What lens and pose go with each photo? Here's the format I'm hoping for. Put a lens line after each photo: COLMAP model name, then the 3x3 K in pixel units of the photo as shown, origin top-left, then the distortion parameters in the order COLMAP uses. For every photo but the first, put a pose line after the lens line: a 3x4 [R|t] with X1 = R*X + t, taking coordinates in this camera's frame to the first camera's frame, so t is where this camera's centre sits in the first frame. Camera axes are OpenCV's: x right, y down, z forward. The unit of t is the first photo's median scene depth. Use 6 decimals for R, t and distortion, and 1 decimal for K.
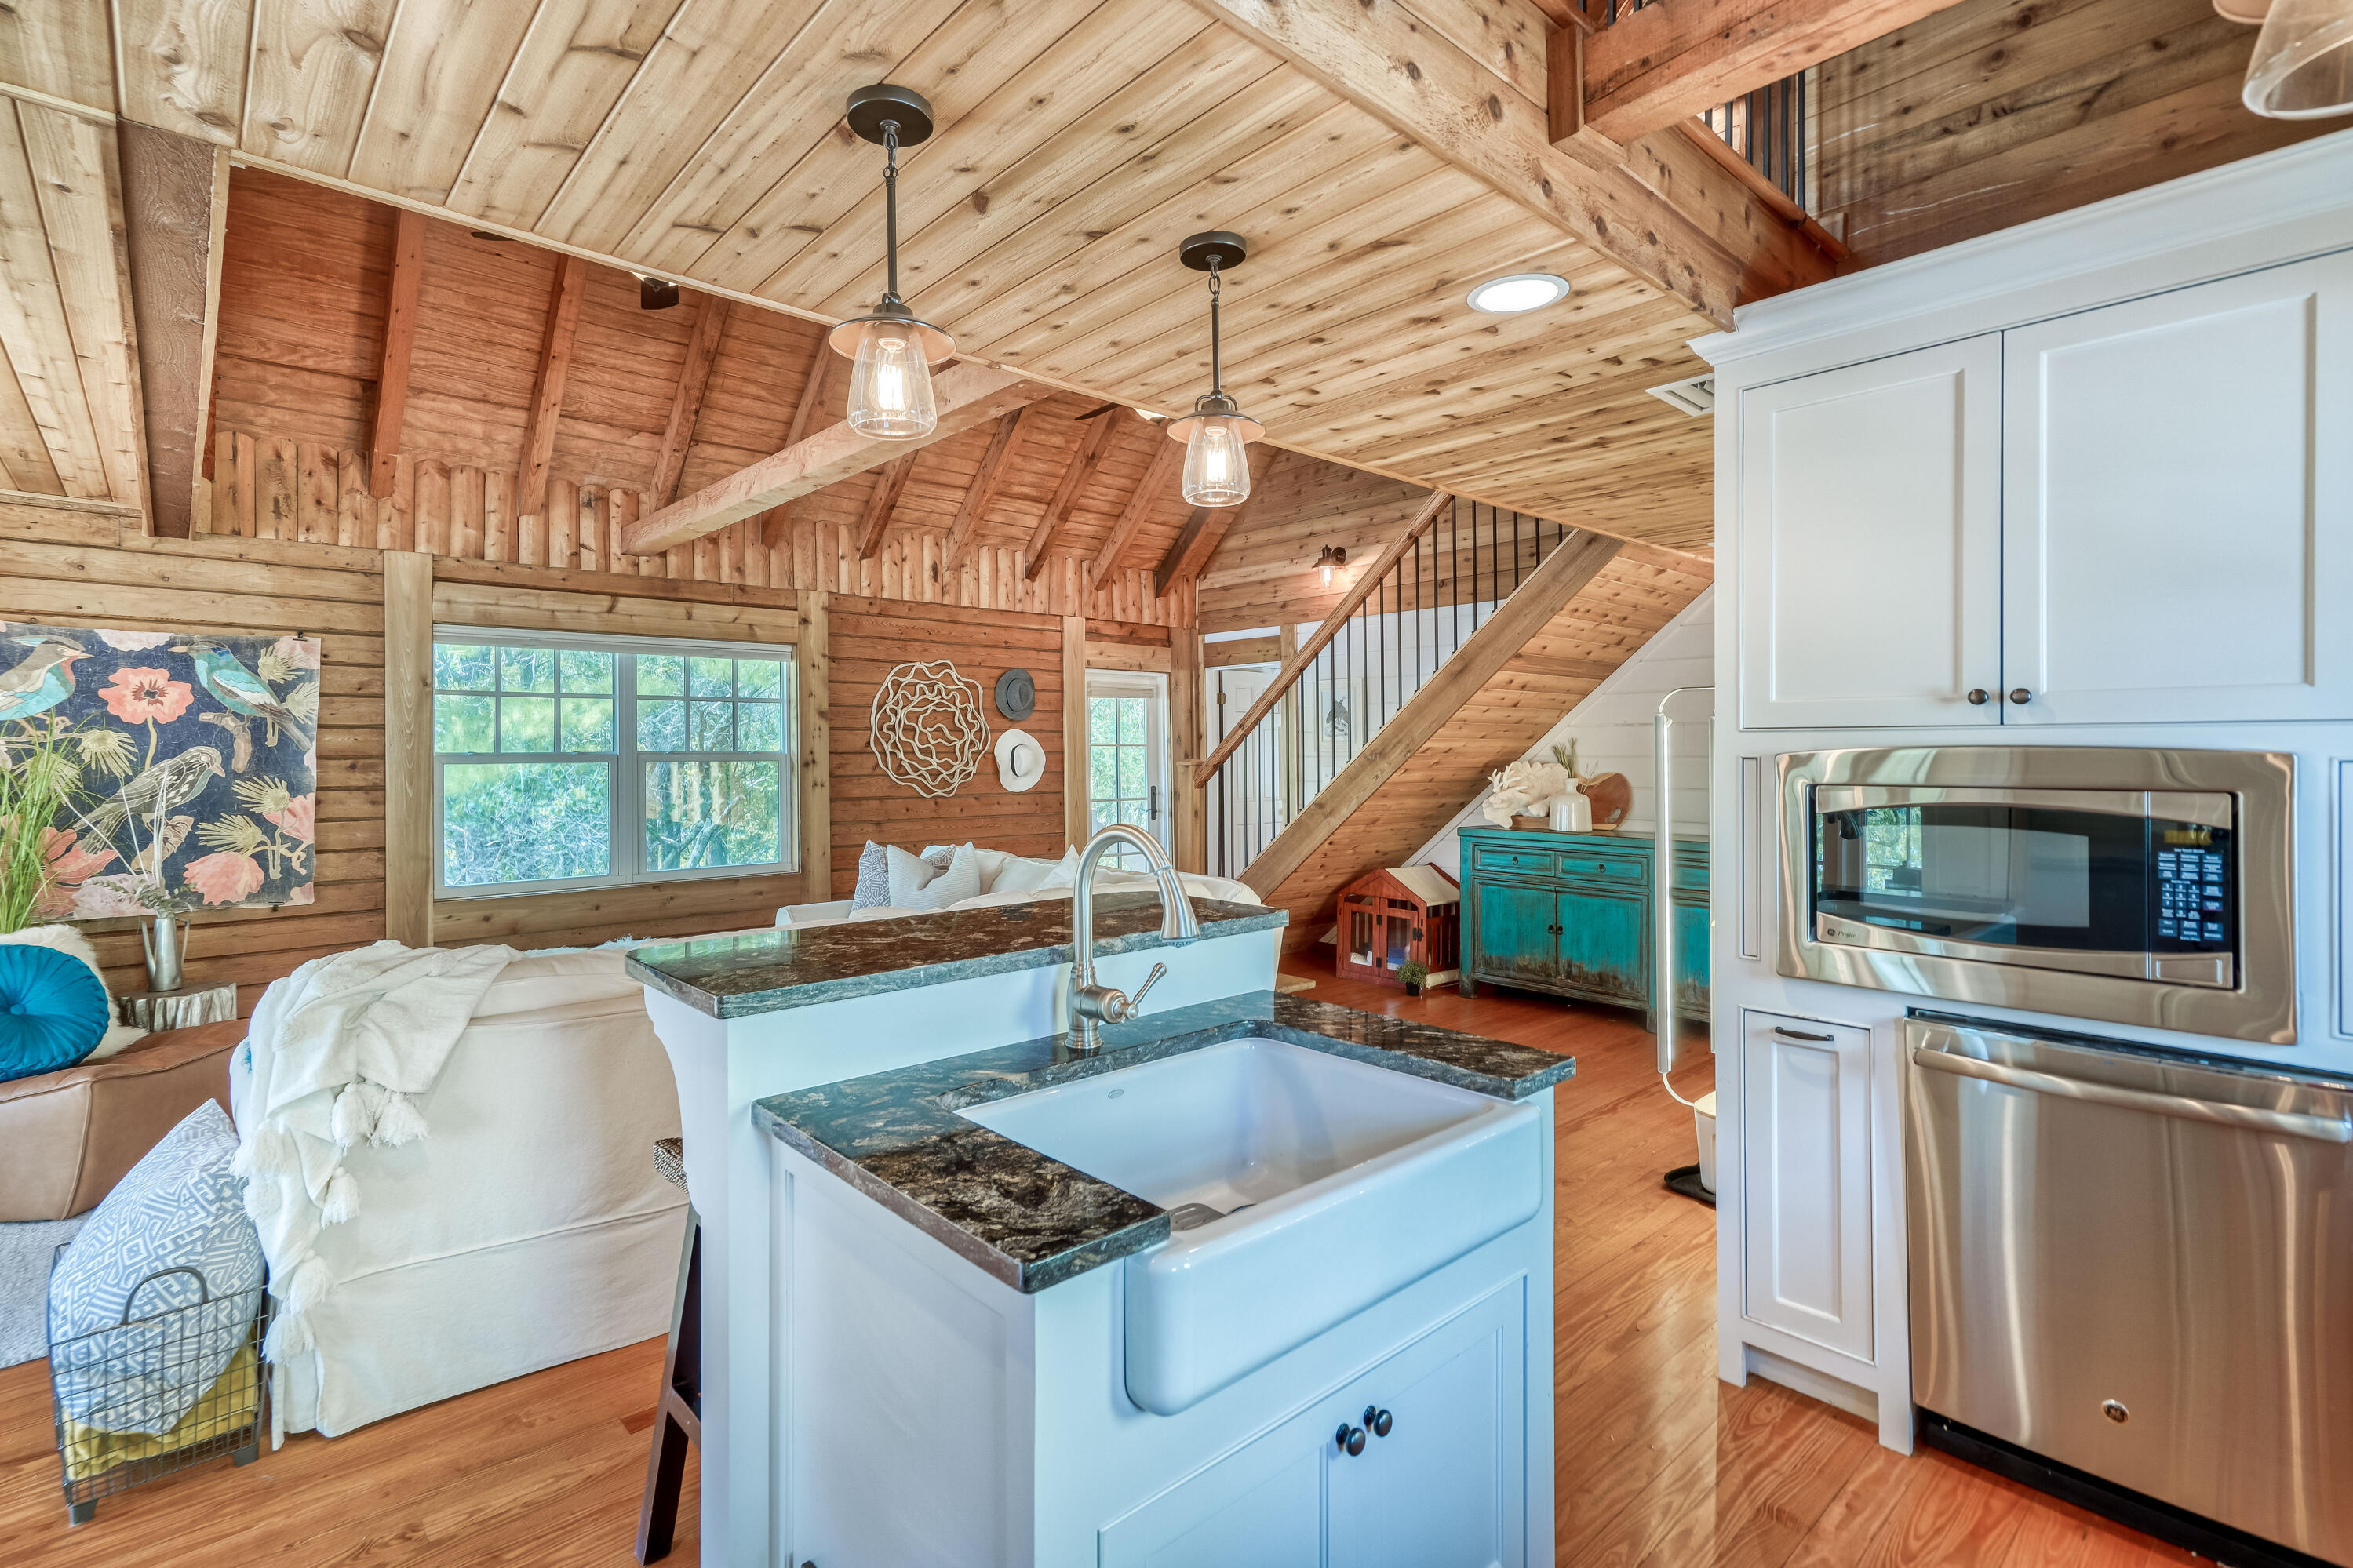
lens RADIAL K [[1080.2, 0, 1171.1], [0, 1080.2, 743.5], [0, 0, 1]] dist [-0.008283, 0.011249]
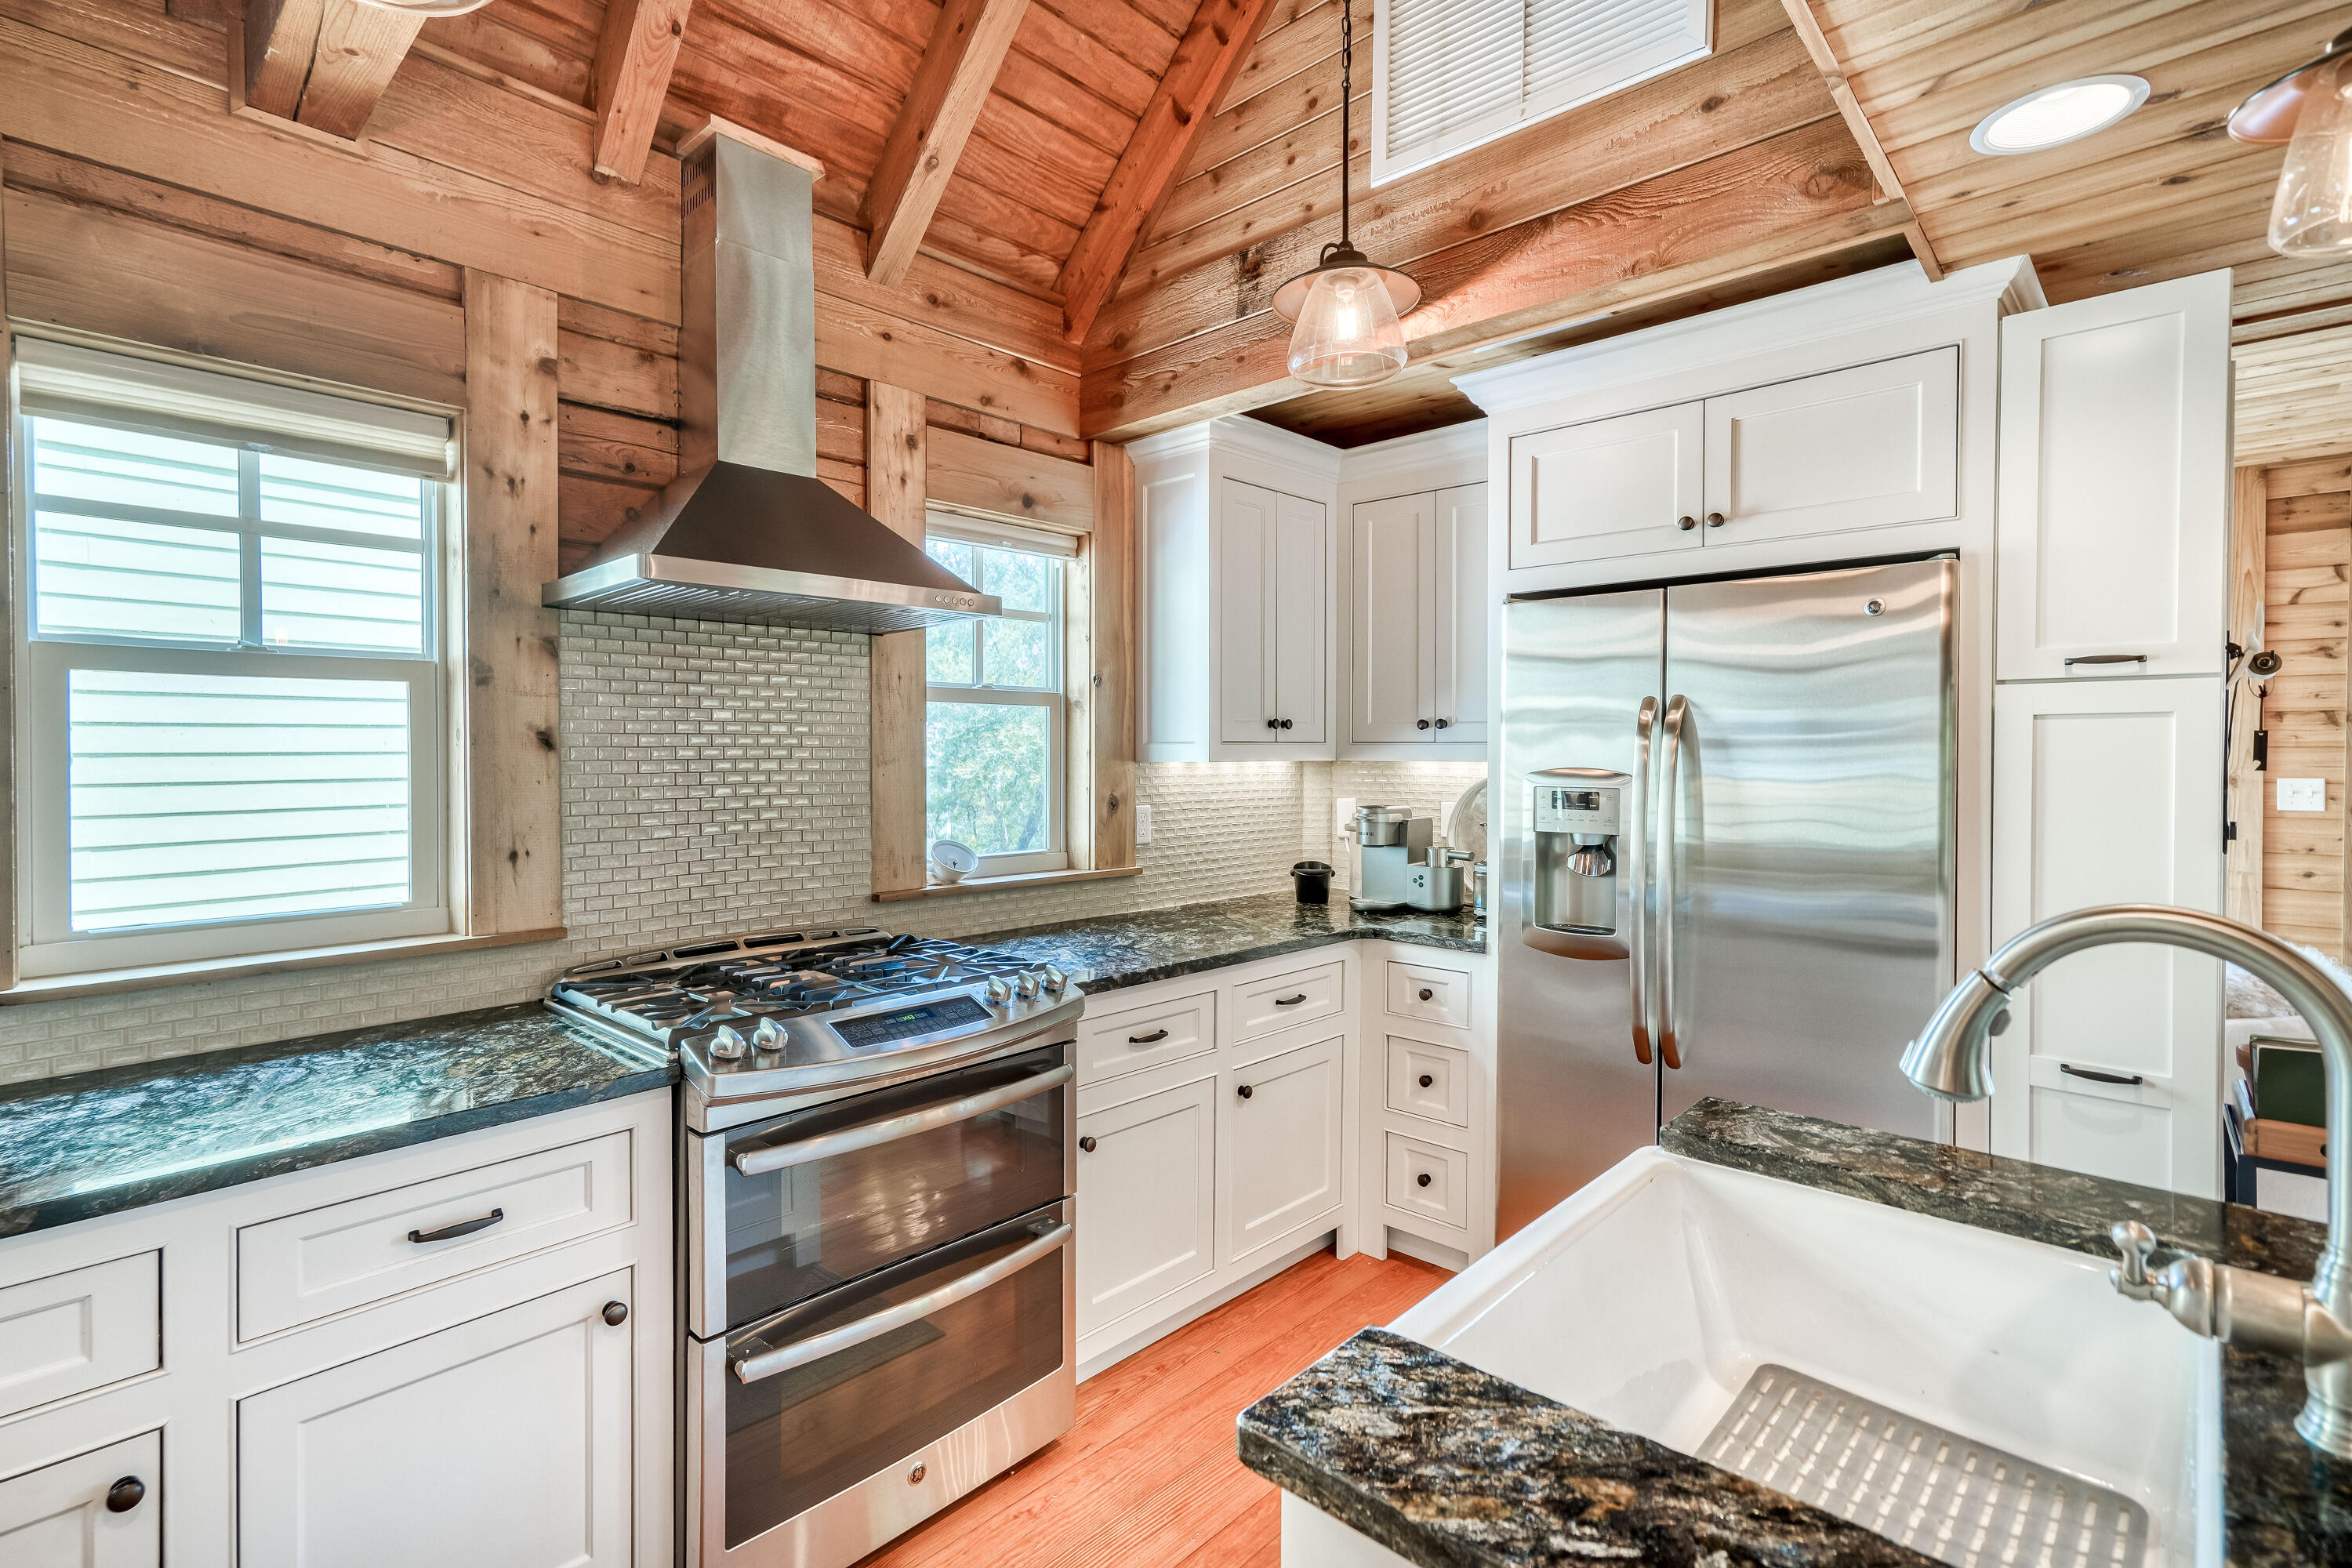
lens RADIAL K [[1079.9, 0, 1166.9], [0, 1079.9, 761.7], [0, 0, 1]] dist [-0.008283, 0.011249]
pose [[-0.996342, 0.003047, -0.085396, 0.124169], [0.002412, 0.999969, 0.007546, 0.001127], [0.085416, 0.007313, -0.996319, 0.406445]]
